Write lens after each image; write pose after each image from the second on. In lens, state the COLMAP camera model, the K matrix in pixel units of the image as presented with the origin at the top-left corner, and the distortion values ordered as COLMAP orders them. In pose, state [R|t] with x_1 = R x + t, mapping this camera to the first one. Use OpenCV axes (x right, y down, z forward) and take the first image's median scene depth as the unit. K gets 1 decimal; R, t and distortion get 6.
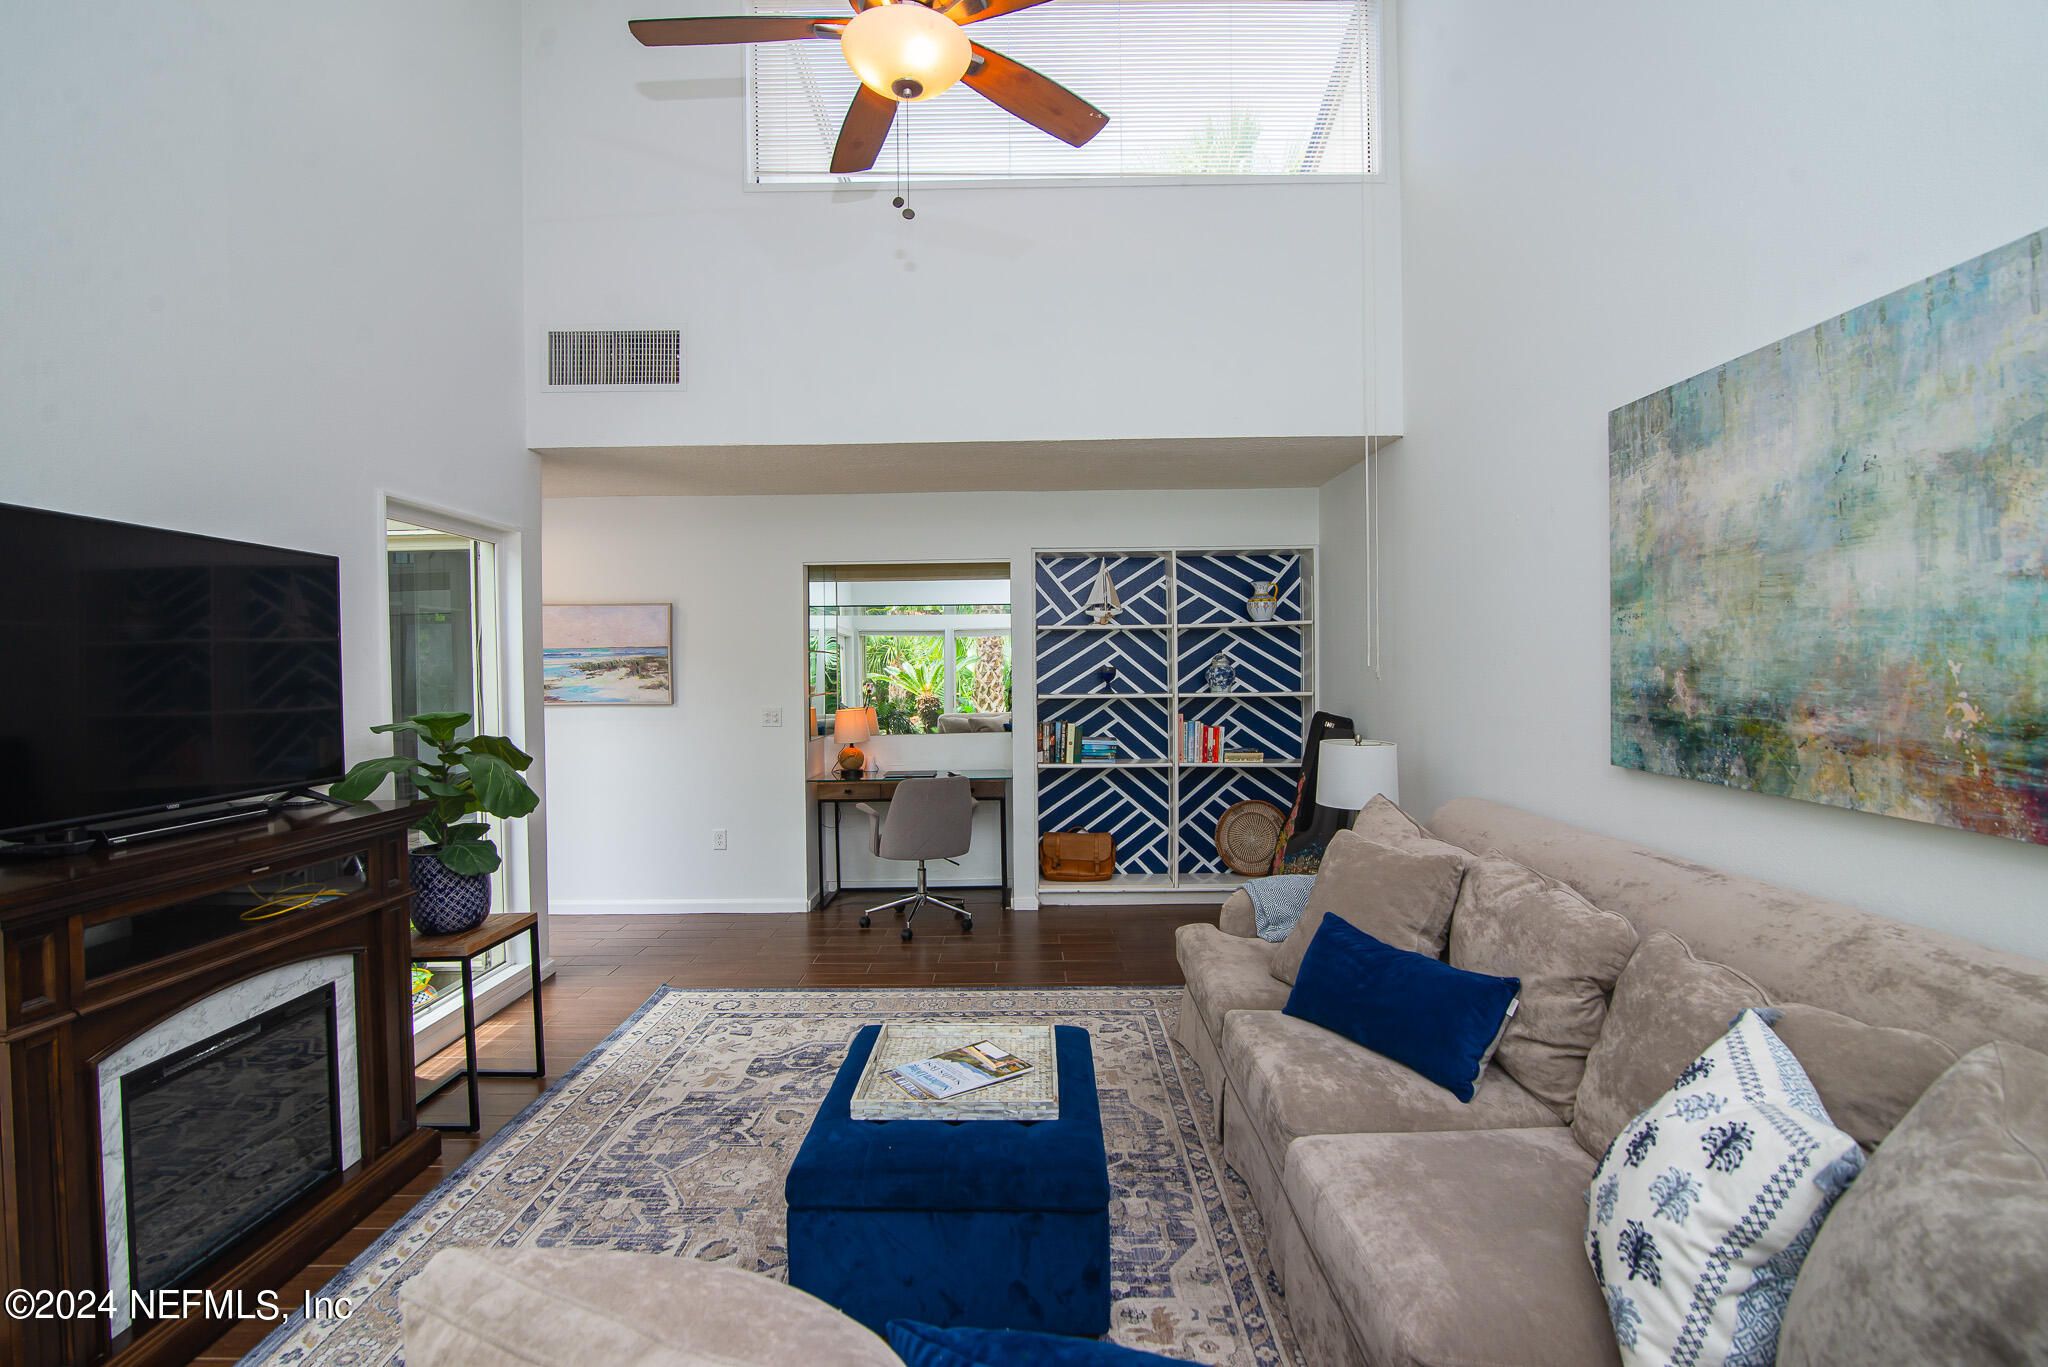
lens RADIAL K [[939.7, 0, 1020.9], [0, 939.7, 685.0], [0, 0, 1]] dist [-0.018484, 0.000447]
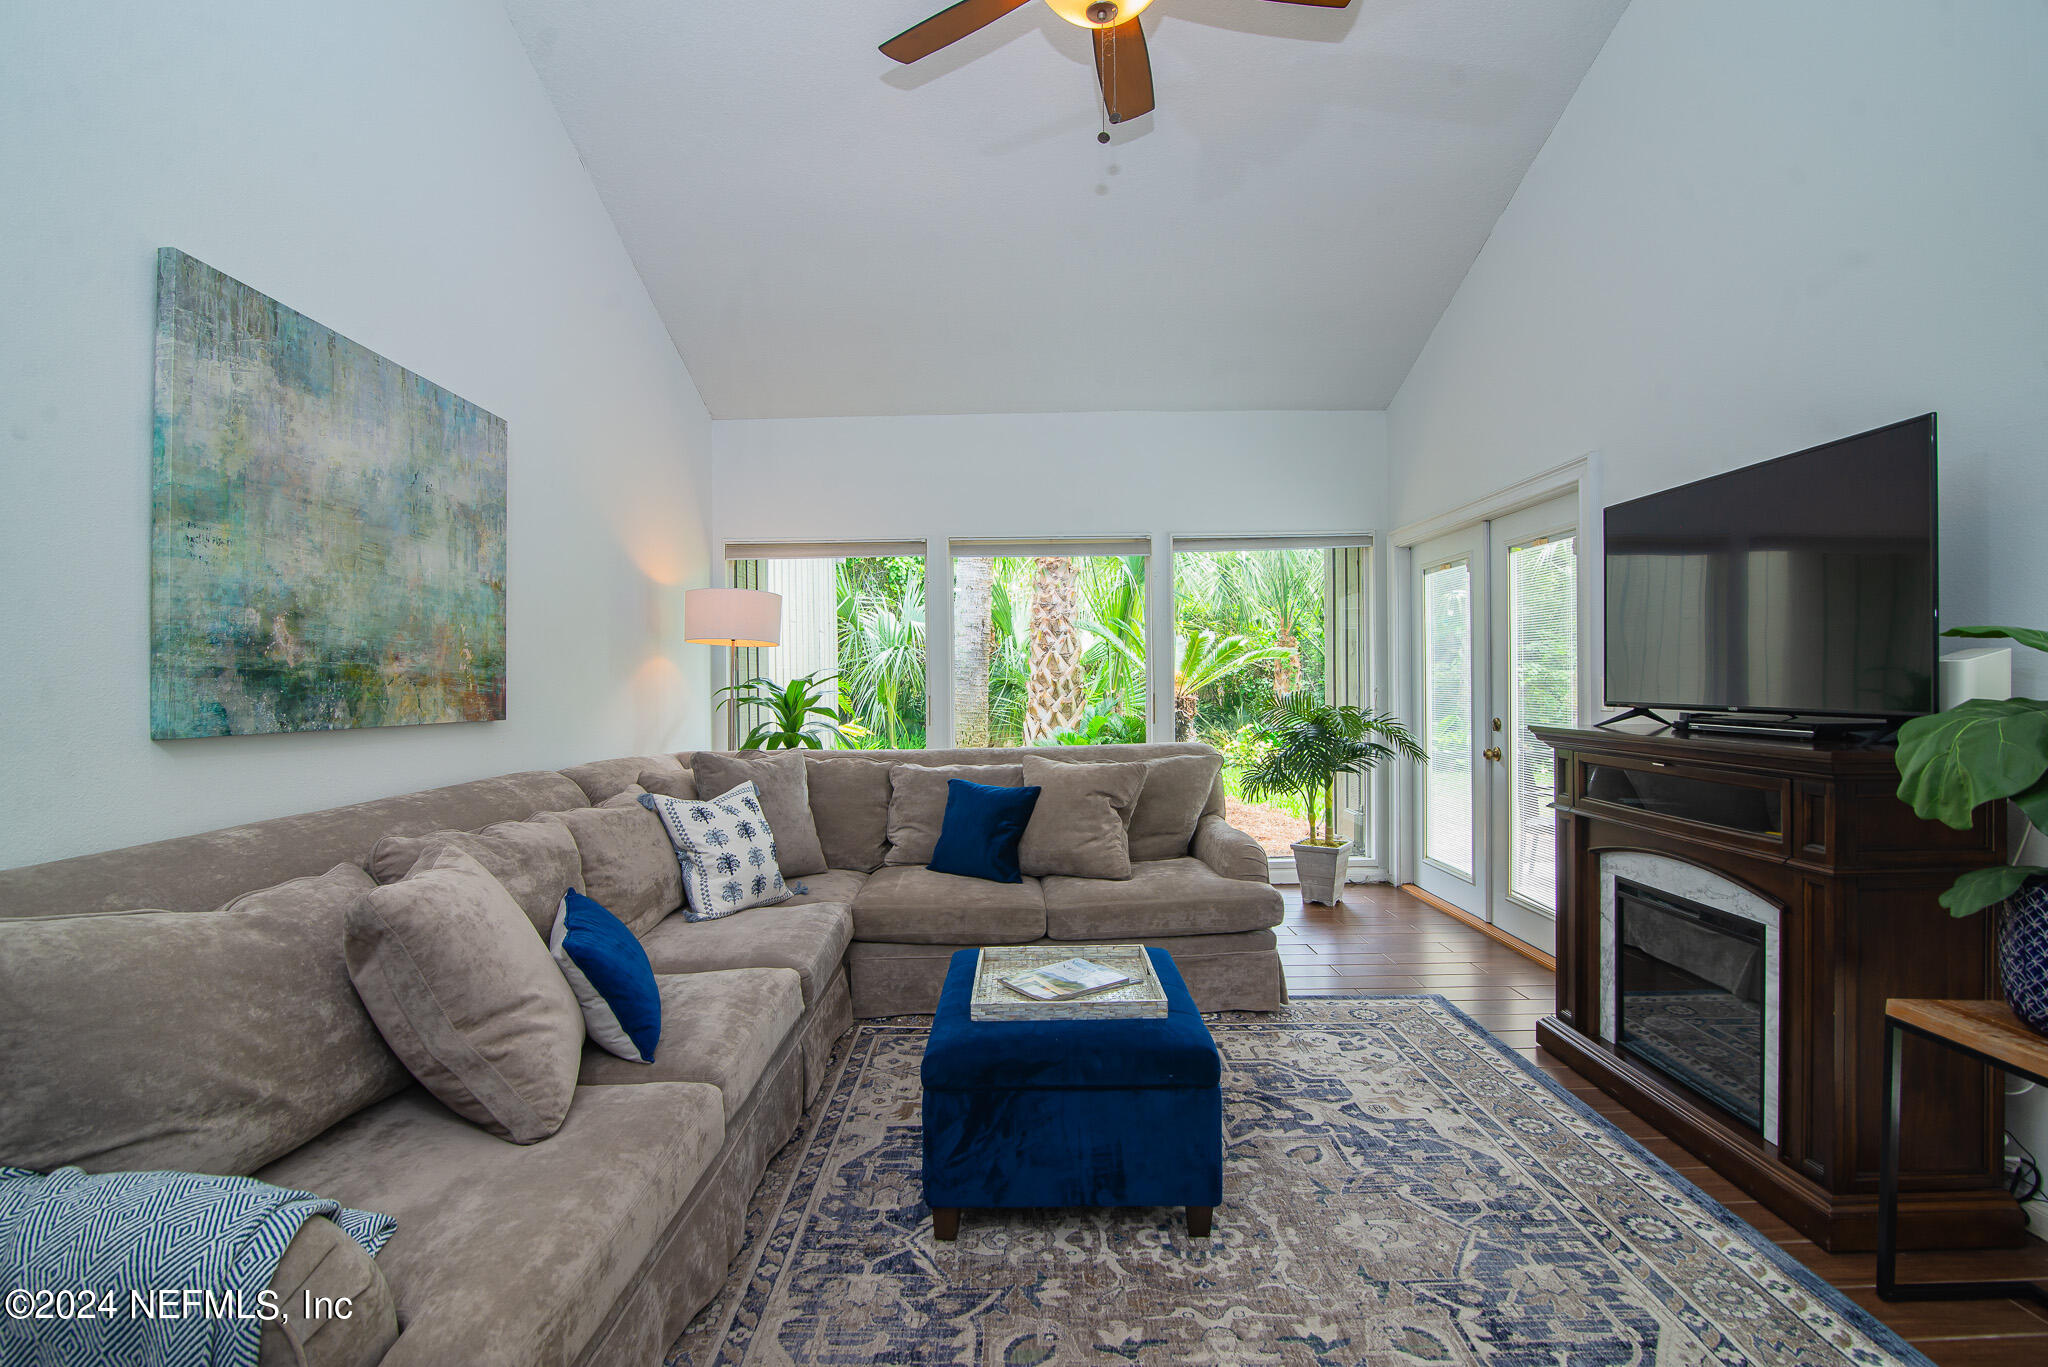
lens RADIAL K [[939.7, 0, 1020.9], [0, 939.7, 685.0], [0, 0, 1]] dist [-0.018484, 0.000447]
pose [[-0.999710, 0.022759, -0.007817, -0.011548], [0.022562, 0.999446, 0.024468, 0.049097], [0.008370, 0.024285, -0.999670, 2.003173]]
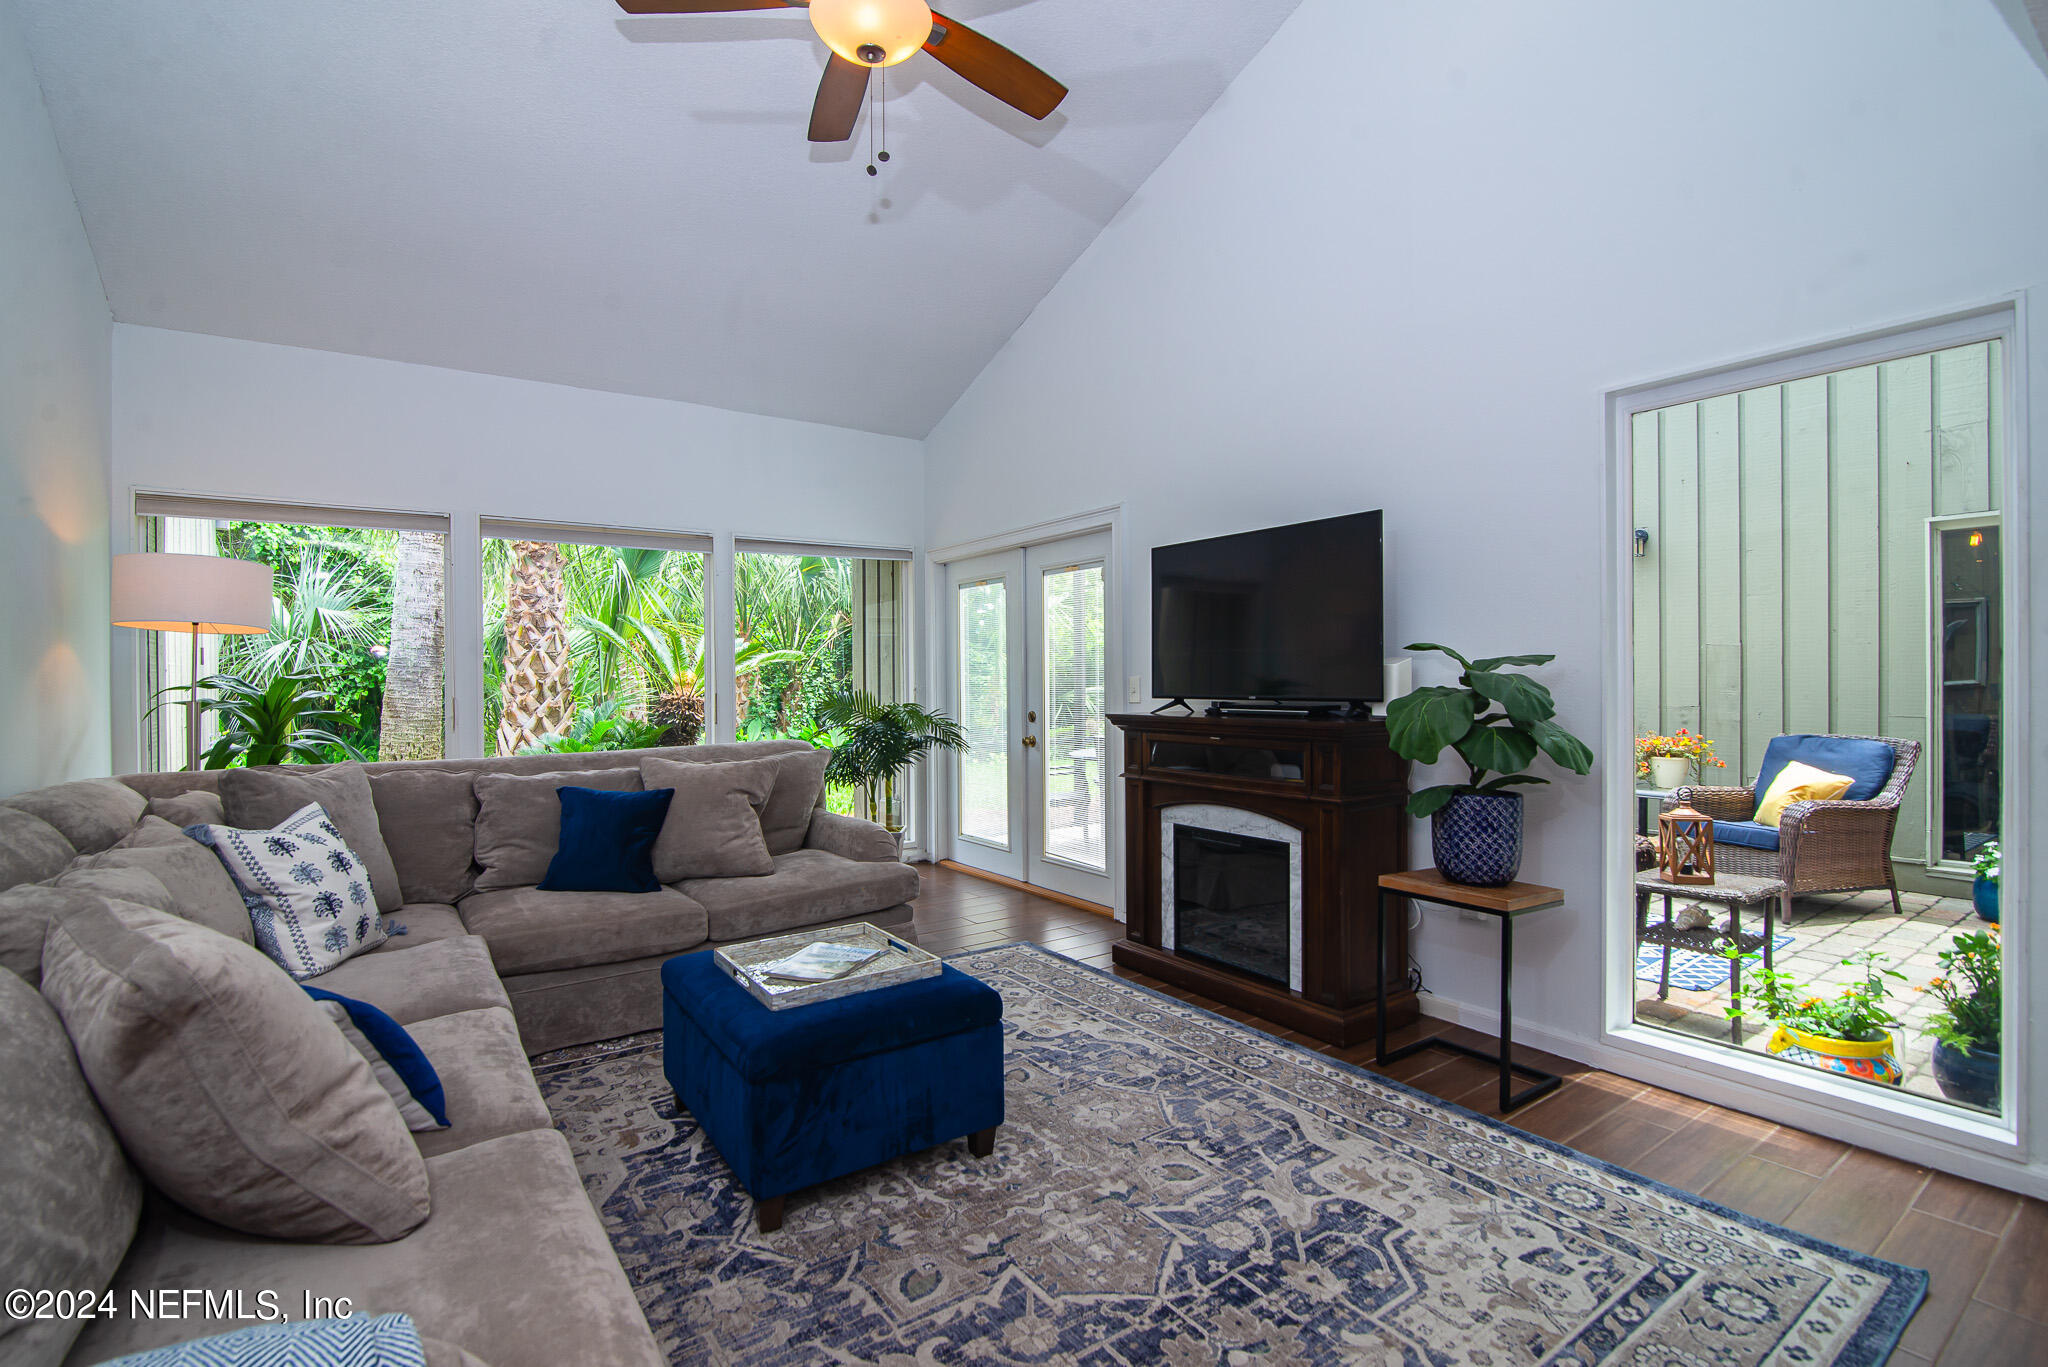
lens RADIAL K [[939.7, 0, 1020.9], [0, 939.7, 685.0], [0, 0, 1]] dist [-0.018484, 0.000447]
pose [[-0.815323, 0.022162, -0.578582, 0.371233], [0.006895, 0.999568, 0.028571, 0.053247], [0.578966, 0.019306, -0.815123, 1.979738]]
